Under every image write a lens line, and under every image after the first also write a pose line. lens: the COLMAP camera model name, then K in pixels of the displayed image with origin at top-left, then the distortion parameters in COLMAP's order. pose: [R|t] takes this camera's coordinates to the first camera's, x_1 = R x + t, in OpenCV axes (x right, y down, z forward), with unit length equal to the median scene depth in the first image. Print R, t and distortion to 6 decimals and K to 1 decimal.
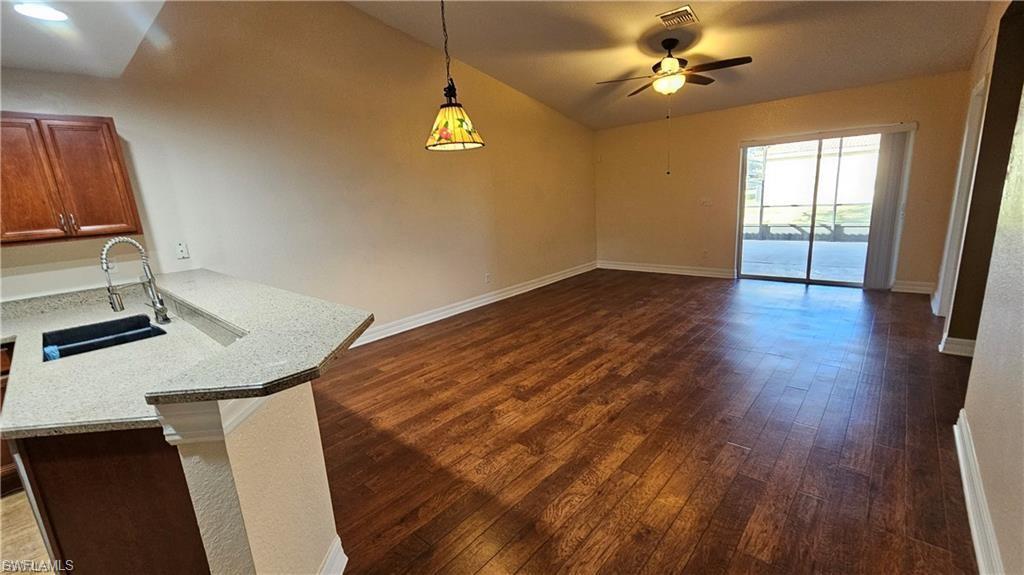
lens RADIAL K [[424.3, 0, 511.7], [0, 424.3, 280.6], [0, 0, 1]] dist [-0.001882, 0.000028]
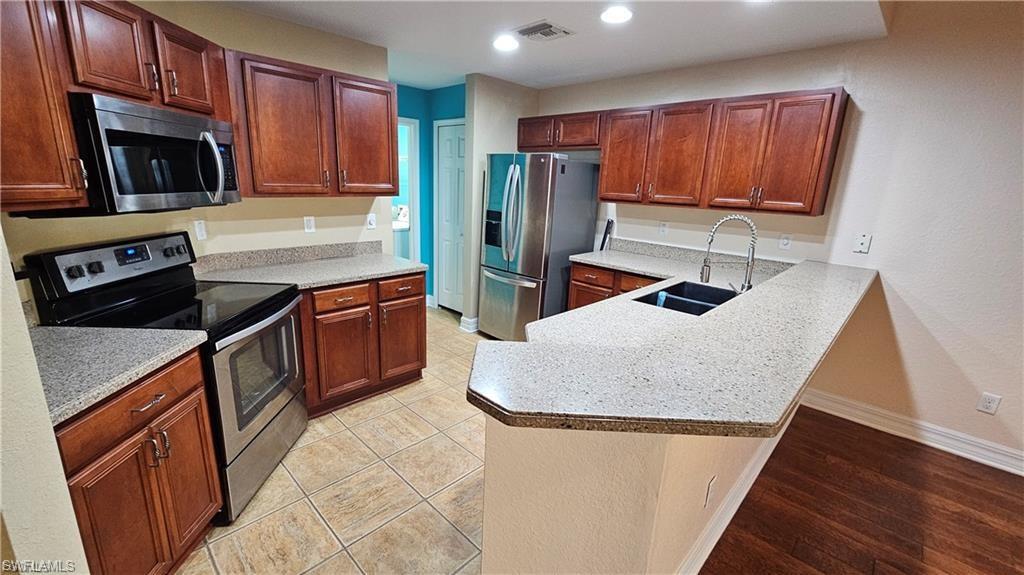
lens RADIAL K [[424.3, 0, 512.3], [0, 424.3, 286.8], [0, 0, 1]] dist [-0.001882, 0.000028]
pose [[-0.038162, 0.306600, -0.951073, 0.061380], [-0.238177, 0.921545, 0.306638, -0.073907], [0.970472, 0.238226, 0.037857, 0.283081]]
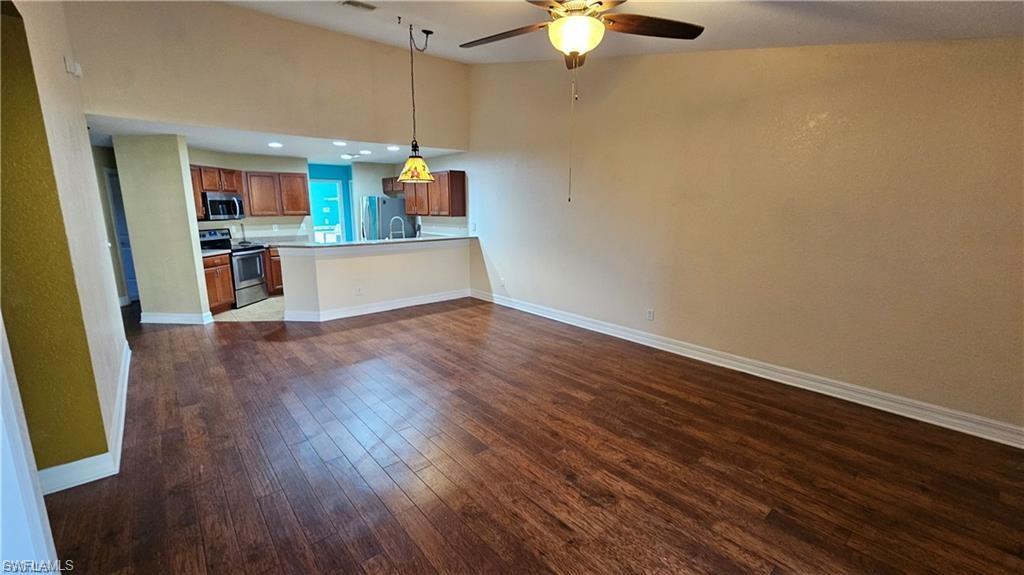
lens RADIAL K [[424.3, 0, 509.2], [0, 424.3, 288.4], [0, 0, 1]] dist [-0.001882, 0.000028]
pose [[-0.132835, 0.251724, -0.958639, 1.140931], [-0.192926, 0.942144, 0.274126, -0.343483], [0.972180, 0.221360, -0.076586, 1.210791]]
